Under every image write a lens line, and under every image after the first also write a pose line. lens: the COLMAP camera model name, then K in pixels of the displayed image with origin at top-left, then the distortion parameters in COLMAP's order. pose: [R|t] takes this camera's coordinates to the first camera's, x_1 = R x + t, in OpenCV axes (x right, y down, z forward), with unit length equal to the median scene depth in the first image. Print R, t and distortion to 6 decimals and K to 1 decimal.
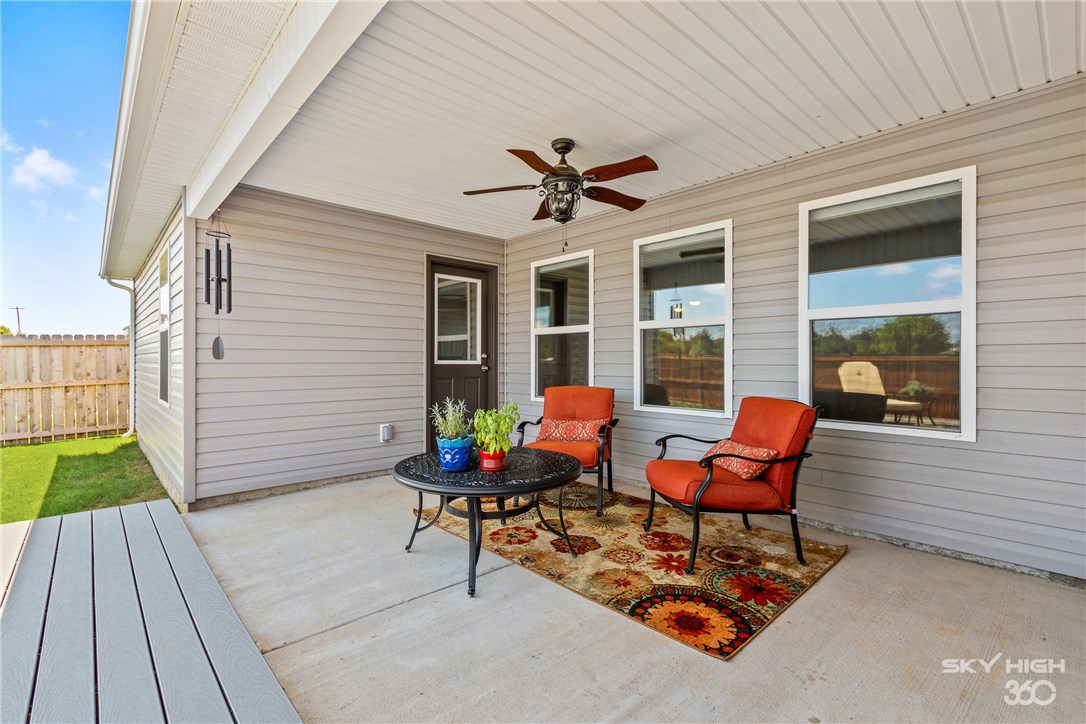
lens RADIAL K [[494.3, 0, 518.5], [0, 494.3, 362.4], [0, 0, 1]] dist [0.000824, -0.000152]
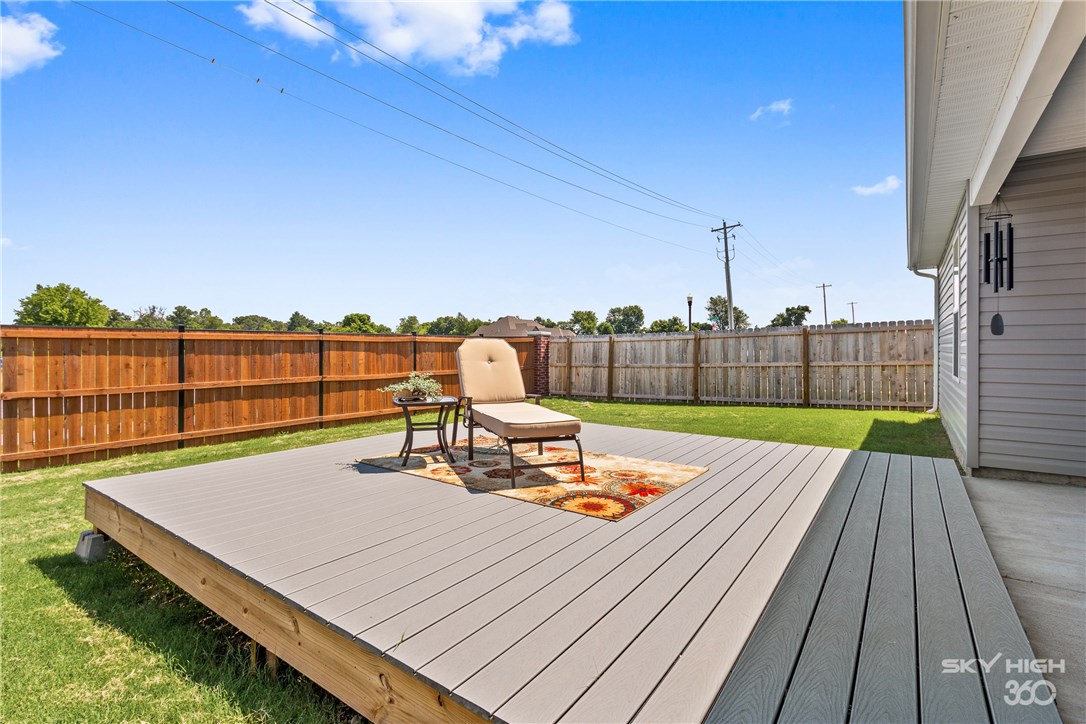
lens RADIAL K [[515.7, 0, 543.5], [0, 515.7, 351.1], [0, 0, 1]] dist [0.002535, 0.000265]
pose [[0.236941, 0.001758, -0.971522, 0.182411], [0.001878, 0.999996, 0.002268, 0.018206], [0.971522, -0.002362, 0.236937, -0.158965]]
